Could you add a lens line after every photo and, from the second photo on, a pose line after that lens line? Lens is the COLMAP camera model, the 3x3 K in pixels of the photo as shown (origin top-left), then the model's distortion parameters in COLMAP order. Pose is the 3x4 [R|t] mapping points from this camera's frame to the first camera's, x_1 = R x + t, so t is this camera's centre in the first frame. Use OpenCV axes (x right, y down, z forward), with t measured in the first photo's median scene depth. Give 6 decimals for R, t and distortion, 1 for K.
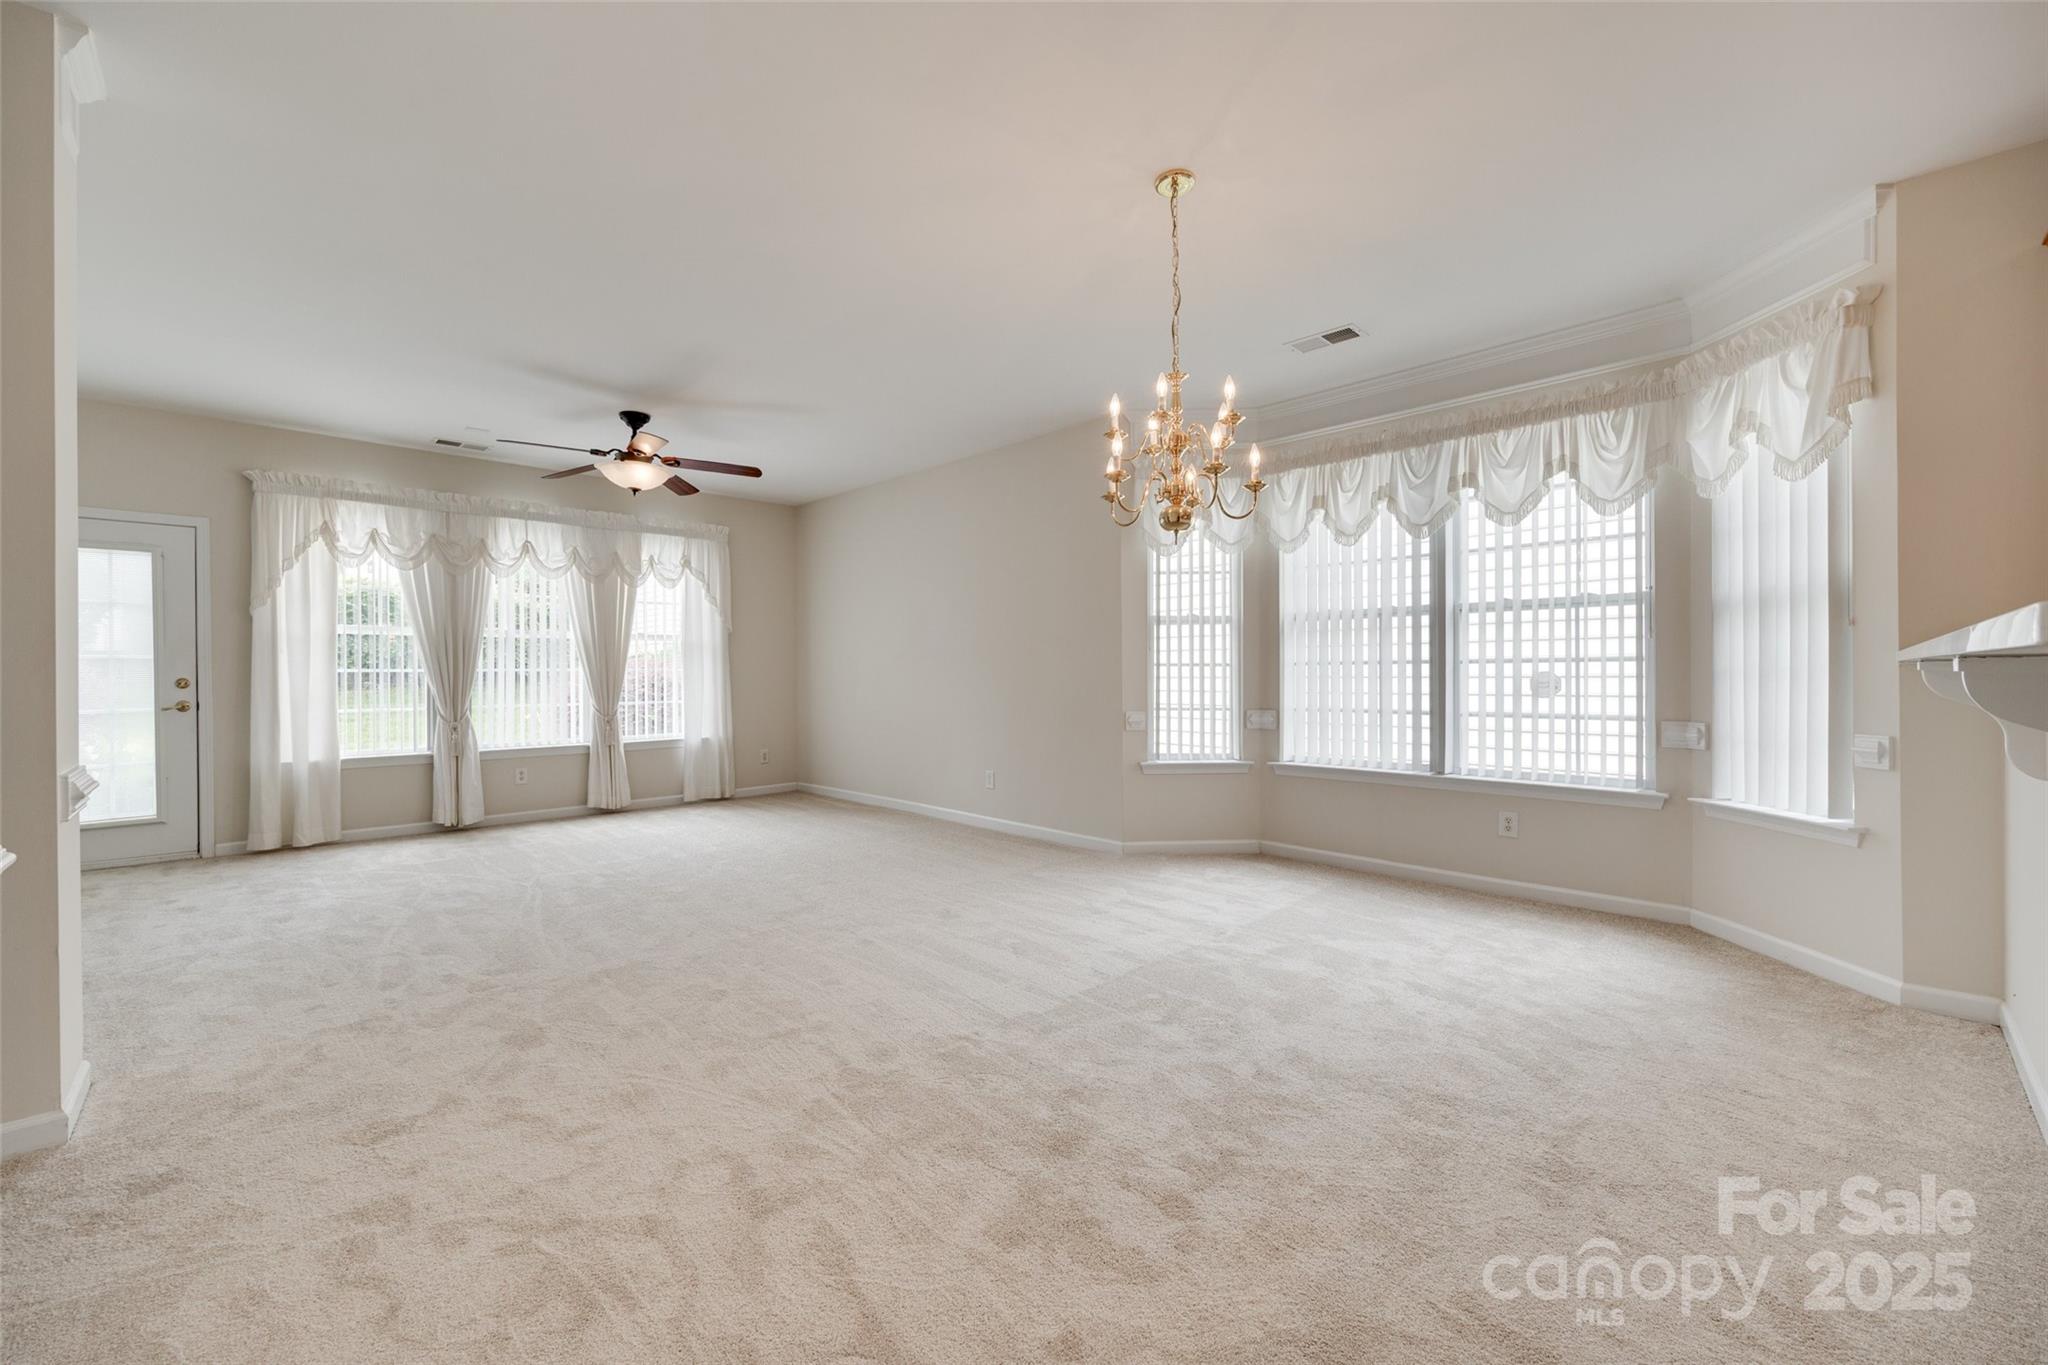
lens RADIAL K [[826.9, 0, 1023.0], [0, 826.9, 677.9], [0, 0, 1]] dist [-0.000383, -0.000973]
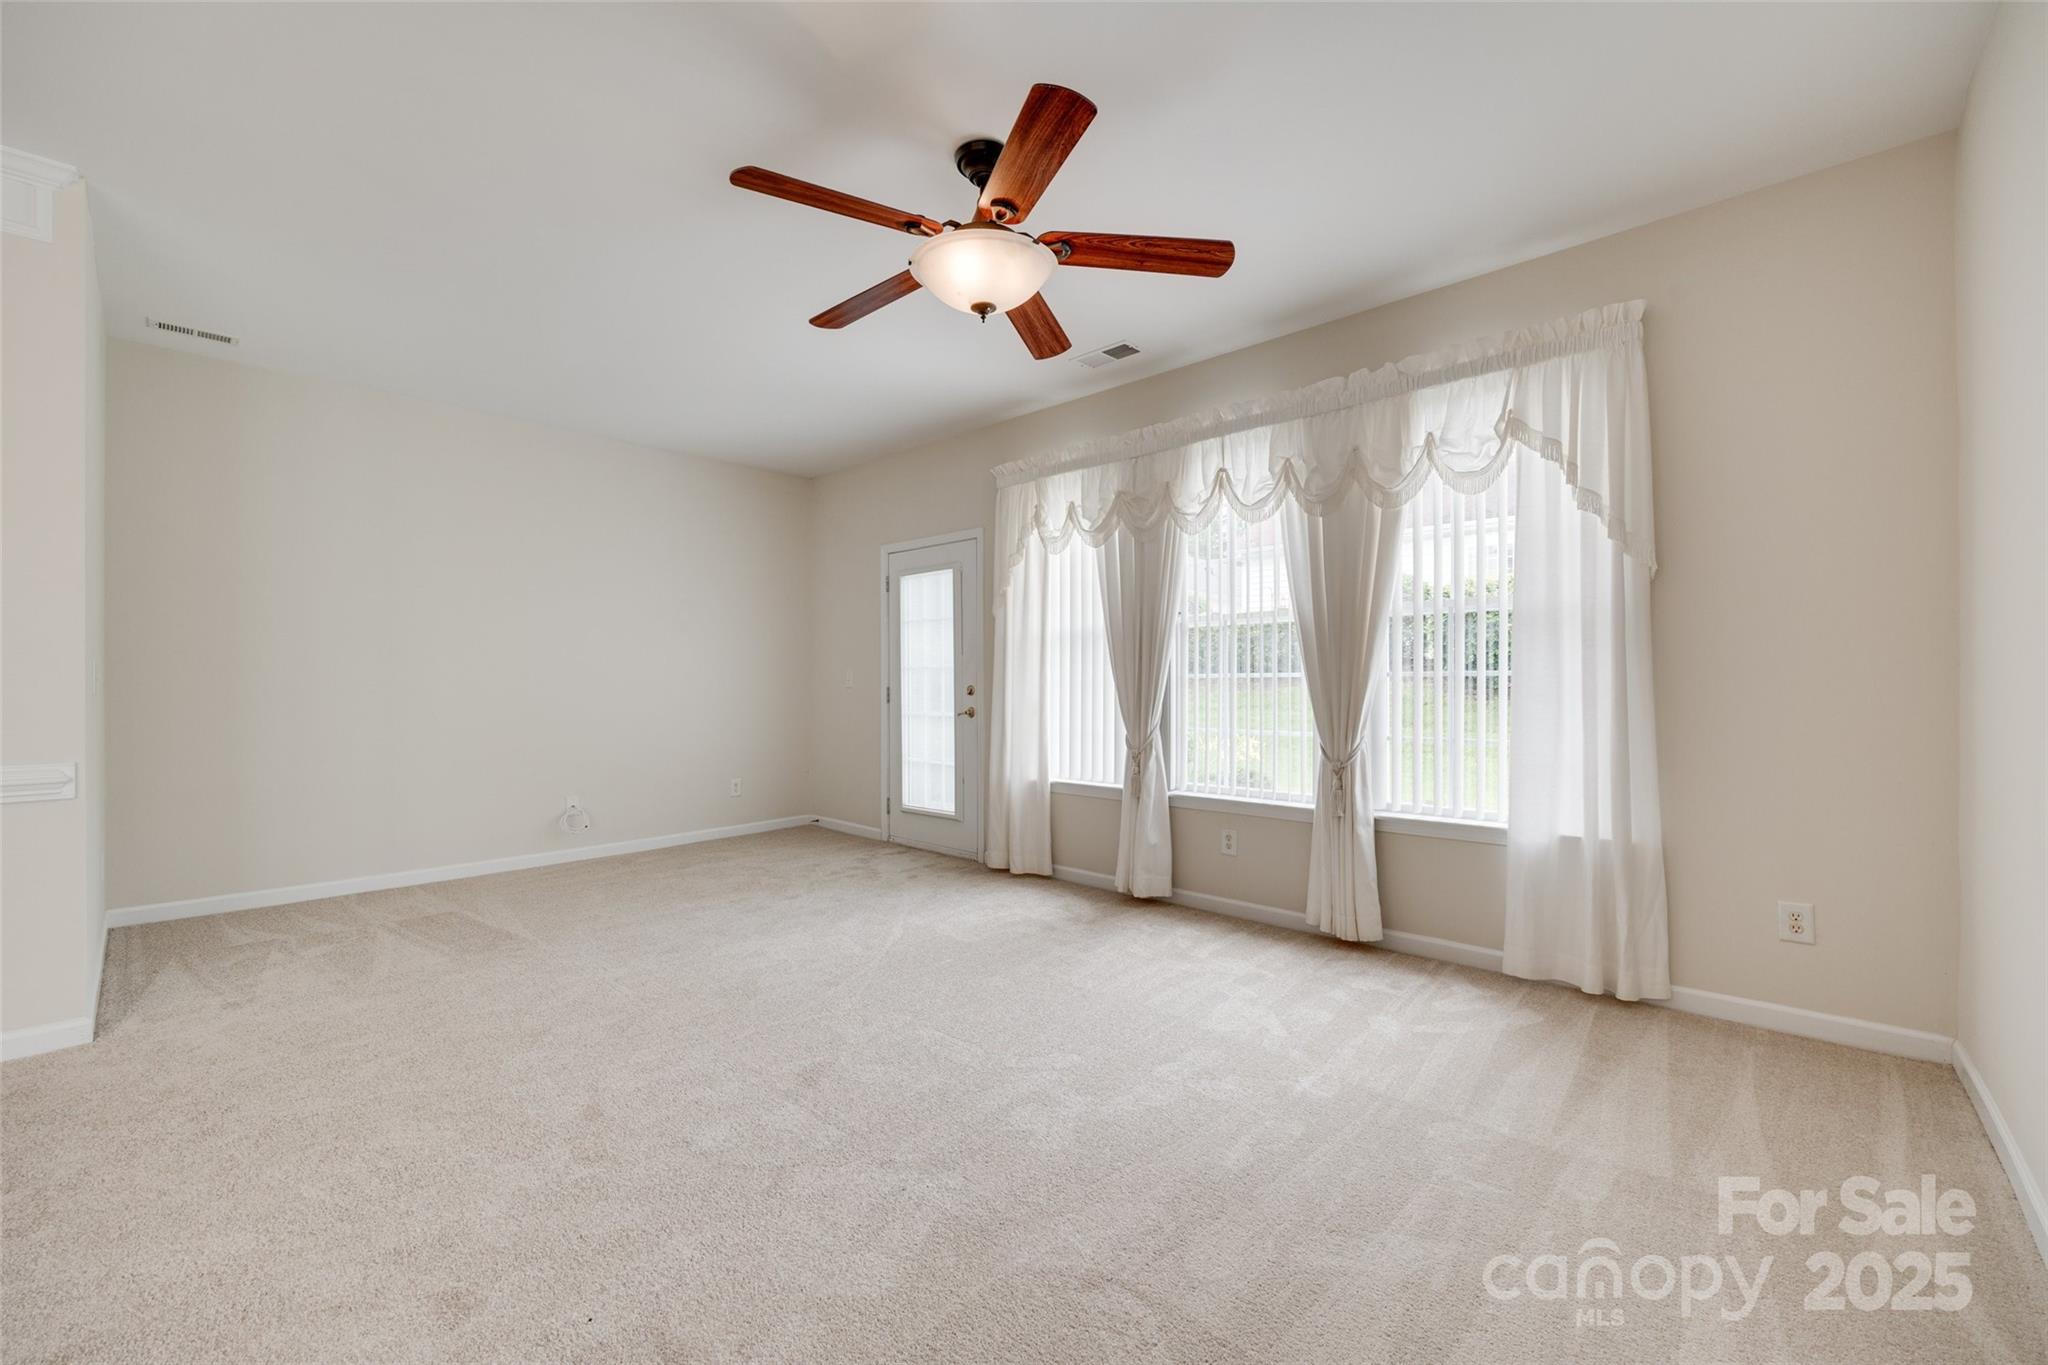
lens RADIAL K [[826.9, 0, 1022.0], [0, 826.9, 695.5], [0, 0, 1]] dist [-0.000383, -0.000973]
pose [[0.041127, 0.017768, -0.998996, 0.025342], [-0.005487, 0.999831, 0.017557, -0.005342], [0.999139, 0.004759, 0.041217, 0.962313]]
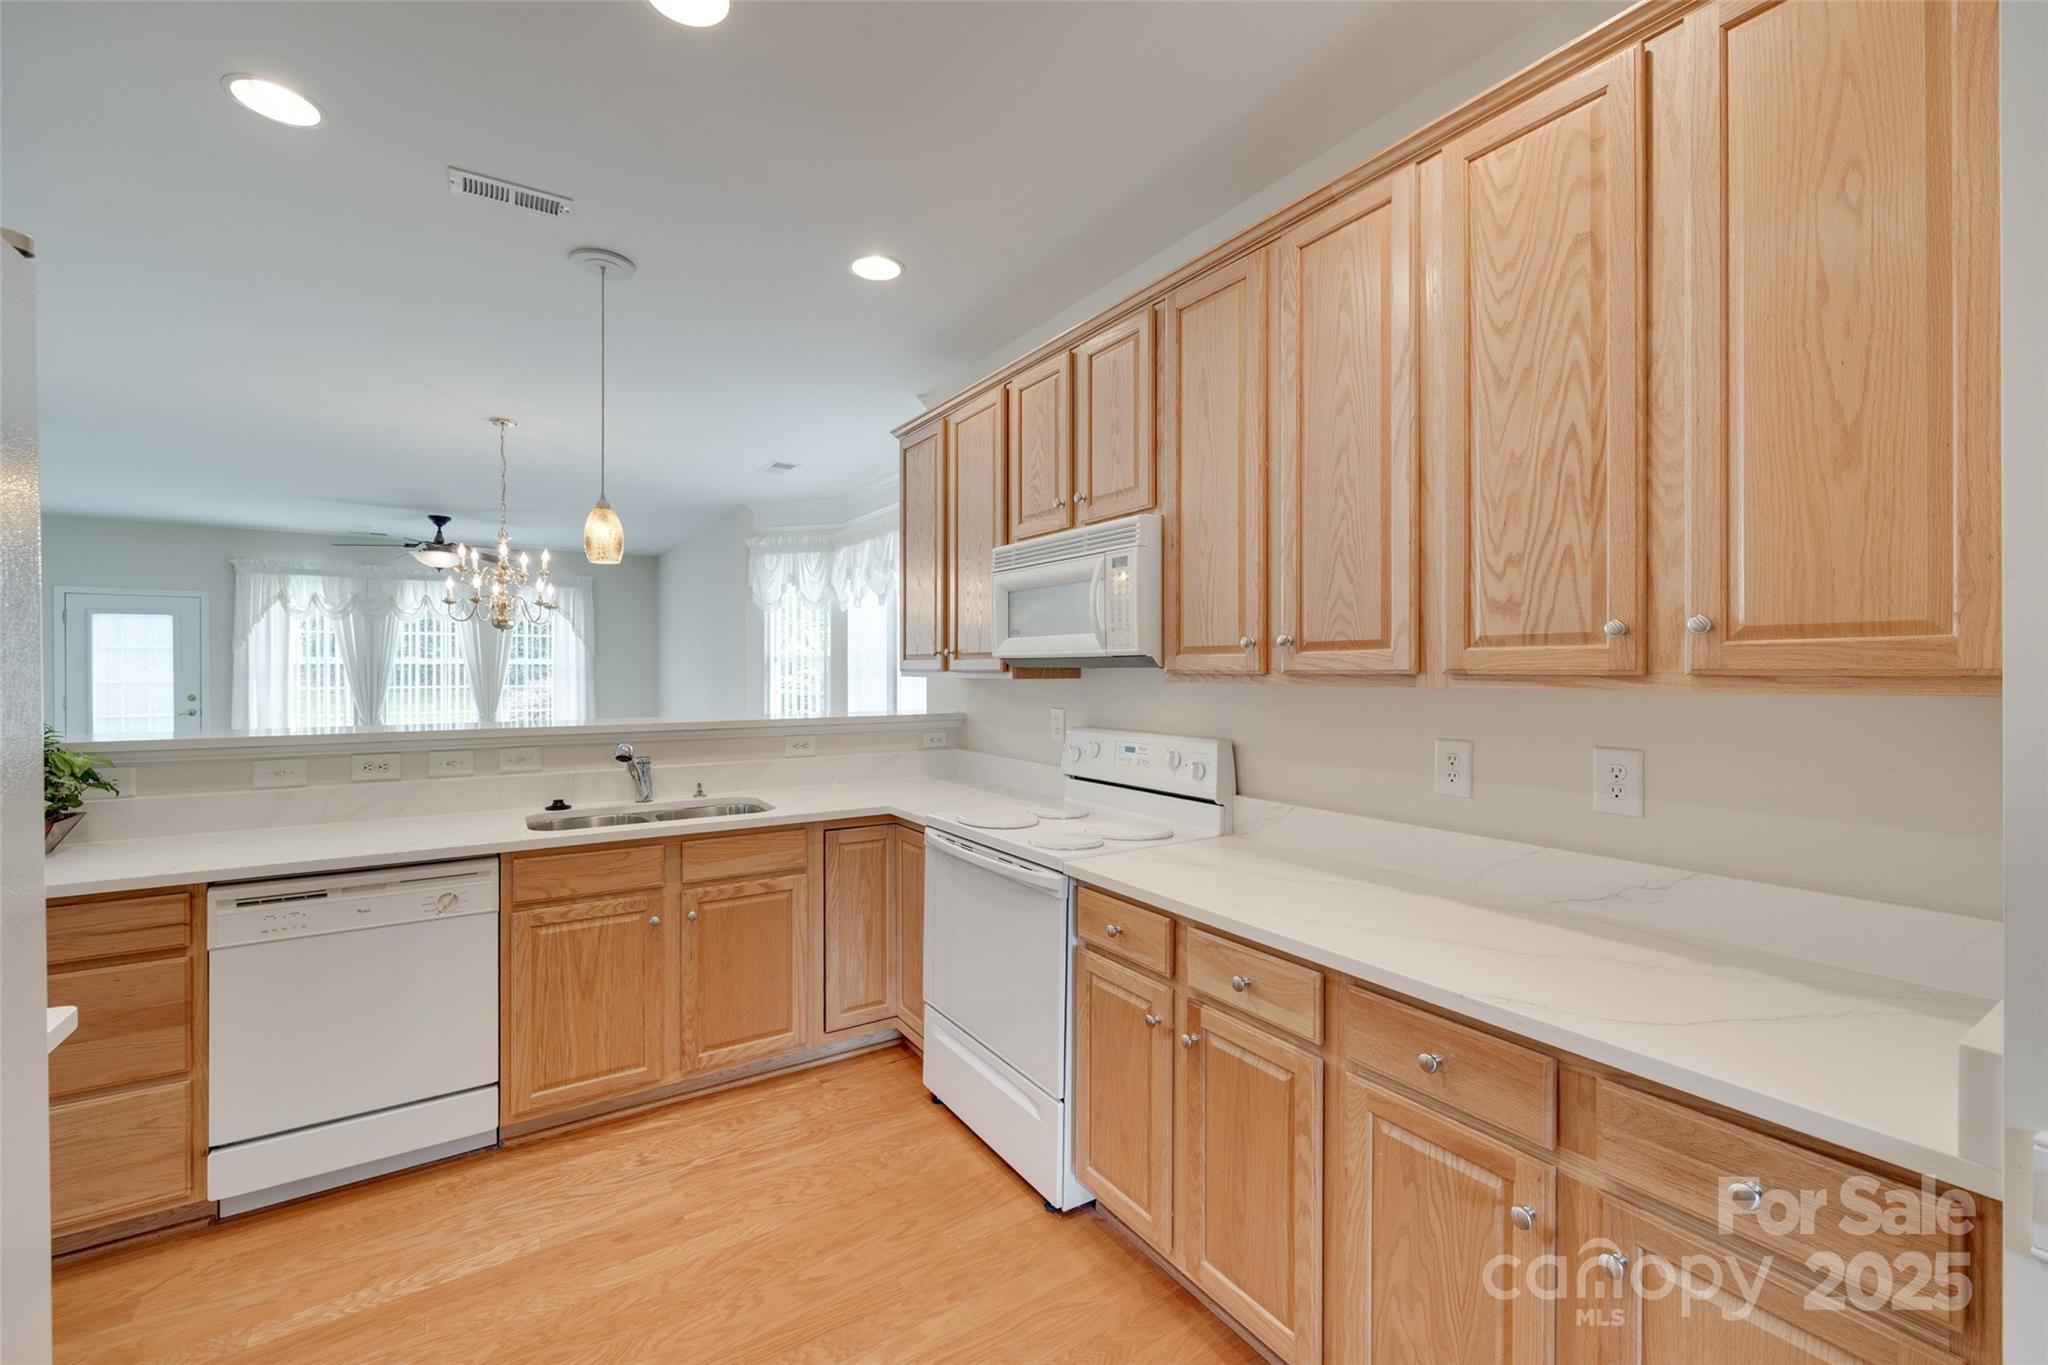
lens RADIAL K [[826.9, 0, 1007.5], [0, 826.9, 674.1], [0, 0, 1]] dist [-0.000383, -0.000973]
pose [[0.979828, 0.008846, -0.199649, 0.764274], [-0.008236, 0.999959, 0.003889, -0.053421], [0.199675, -0.002167, 0.979860, -0.214097]]
